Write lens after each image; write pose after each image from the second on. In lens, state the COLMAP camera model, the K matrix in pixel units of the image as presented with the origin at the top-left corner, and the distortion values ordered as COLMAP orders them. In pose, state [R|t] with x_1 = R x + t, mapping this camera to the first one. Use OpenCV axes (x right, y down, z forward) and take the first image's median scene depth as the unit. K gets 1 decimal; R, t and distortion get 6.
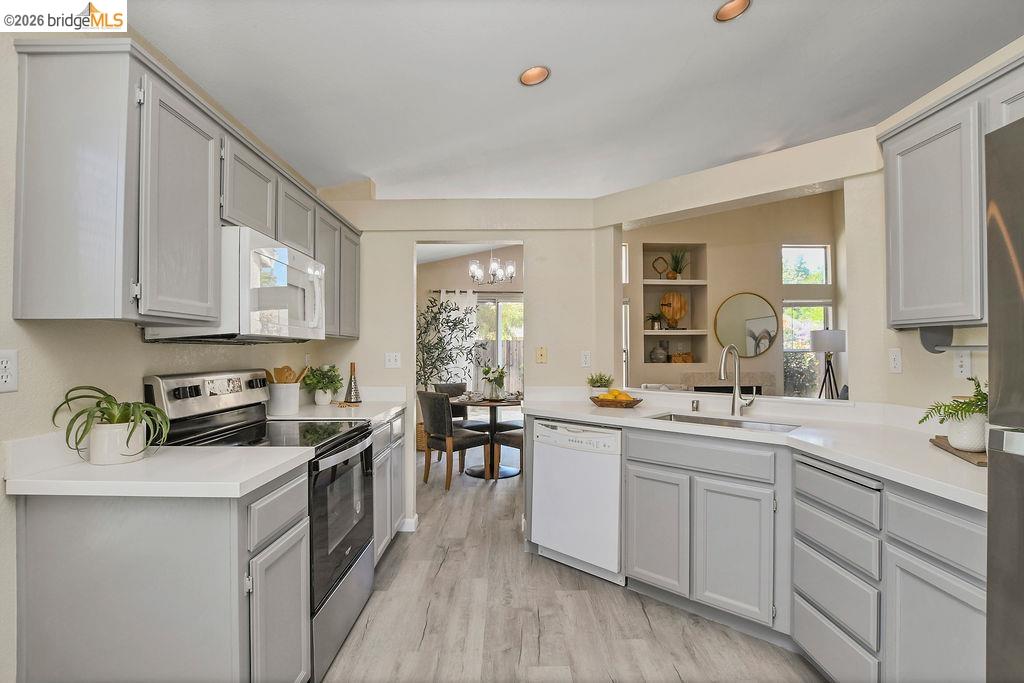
lens RADIAL K [[459.8, 0, 494.7], [0, 459.8, 345.8], [0, 0, 1]] dist [-0.034746, 0.006057]
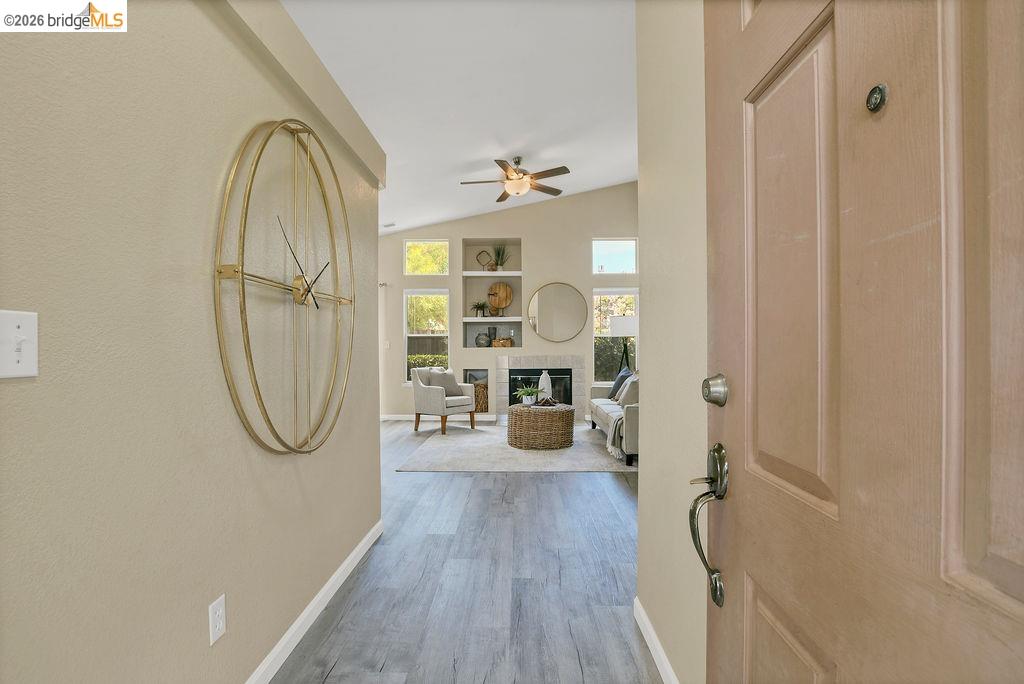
lens RADIAL K [[460.5, 0, 509.3], [0, 460.5, 344.2], [0, 0, 1]] dist [-0.027228, 0.001226]
pose [[0.999901, -0.005840, -0.012808, 0.908552], [0.006041, 0.999857, 0.015784, 0.024301], [0.012714, -0.015860, 0.999793, -0.208253]]
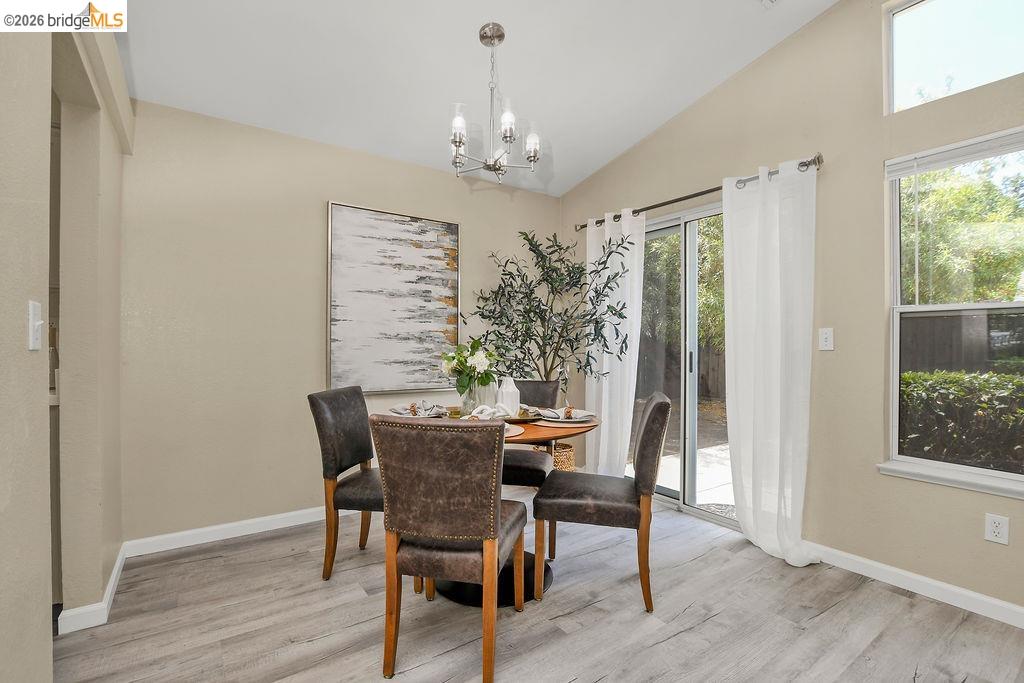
lens RADIAL K [[459.8, 0, 510.7], [0, 459.8, 347.9], [0, 0, 1]] dist [-0.034746, 0.006057]
pose [[0.580058, 0.001846, -0.814573, 0.592708], [0.009498, 0.999914, 0.009030, 0.061778], [0.814520, -0.012974, 0.579990, 1.166197]]
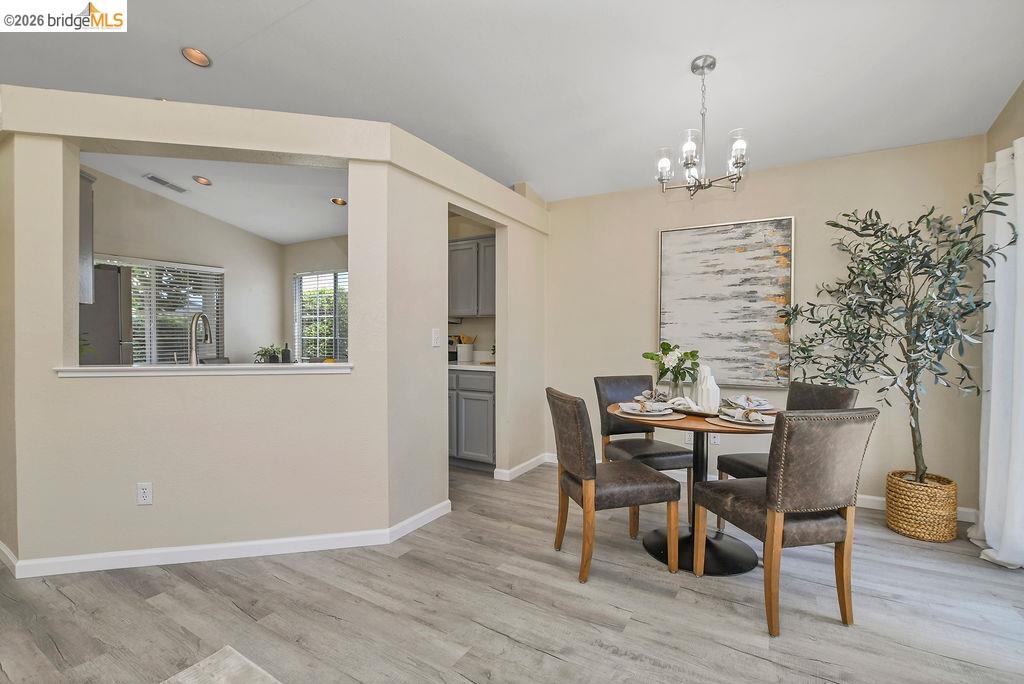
lens RADIAL K [[460.5, 0, 507.4], [0, 460.5, 343.4], [0, 0, 1]] dist [-0.027228, 0.001226]
pose [[-0.501937, 0.009039, -0.864857, 0.852960], [0.007461, 0.999953, 0.006120, 0.051259], [0.864872, -0.003380, -0.501981, 1.656198]]
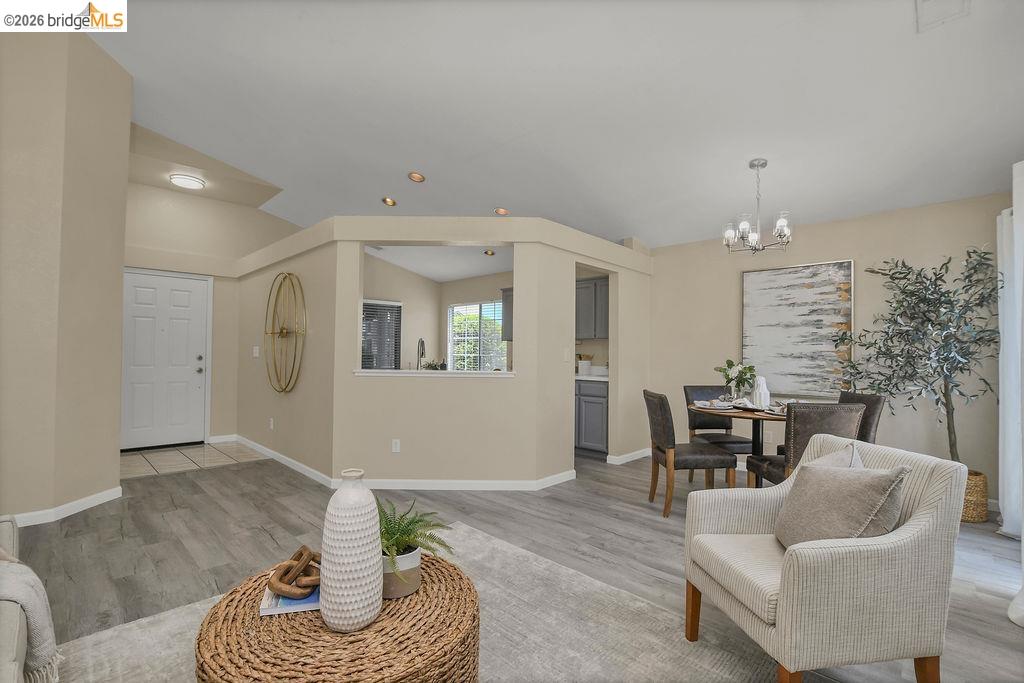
lens RADIAL K [[459.8, 0, 511.0], [0, 459.8, 346.9], [0, 0, 1]] dist [-0.034746, 0.006057]
pose [[-0.691264, -0.020446, -0.722313, 1.207990], [-0.002204, 0.999655, -0.026187, 0.055030], [0.722599, -0.016511, -0.691070, 1.877509]]
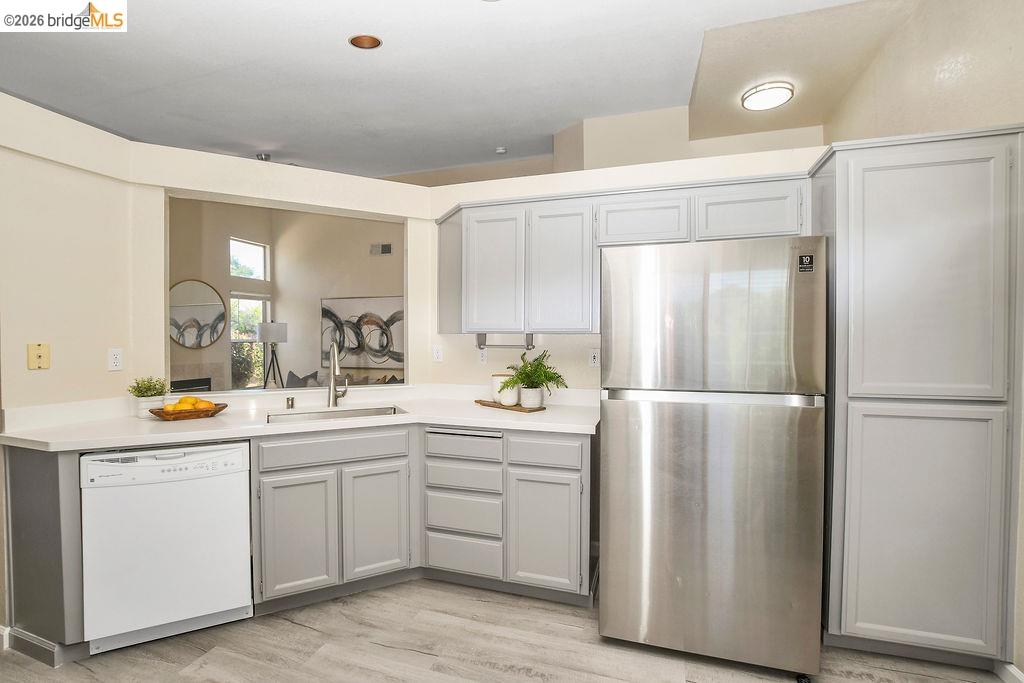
lens RADIAL K [[459.8, 0, 508.3], [0, 459.8, 347.2], [0, 0, 1]] dist [-0.034746, 0.006057]
pose [[0.304497, -0.016737, 0.952366, -0.284974], [-0.014509, 0.999648, 0.022207, -0.015057], [-0.952403, -0.020580, 0.304147, 0.198796]]
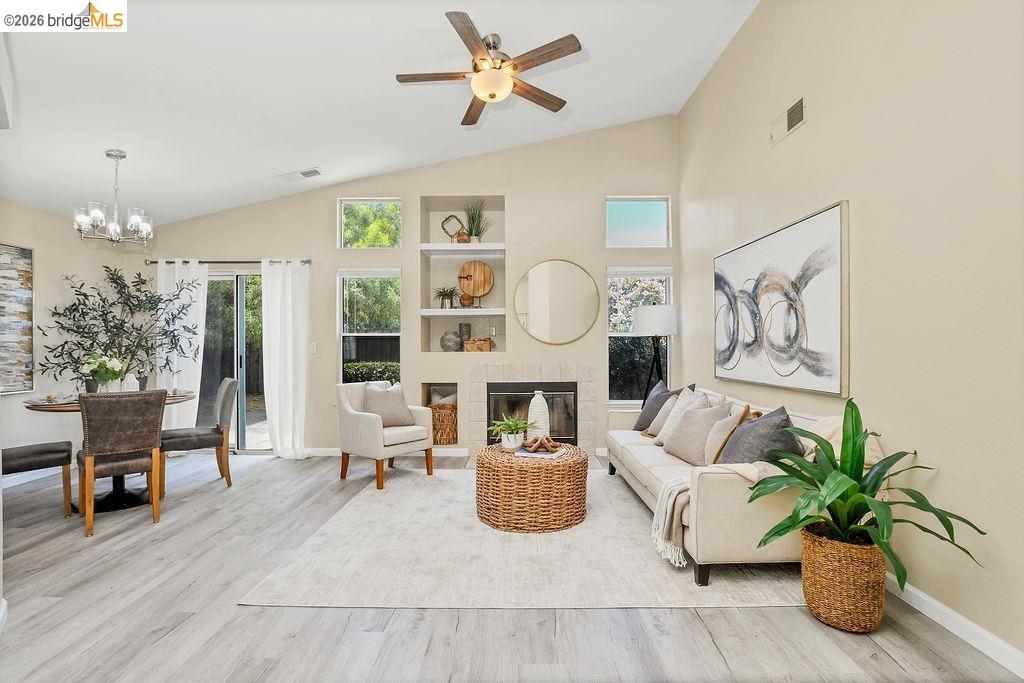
lens RADIAL K [[459.8, 0, 508.9], [0, 459.8, 345.0], [0, 0, 1]] dist [-0.034746, 0.006057]
pose [[0.999980, -0.006349, -0.000073, 0.952903], [0.006350, 0.999906, 0.012124, 0.034141], [-0.000004, -0.012124, 0.999926, 0.466355]]
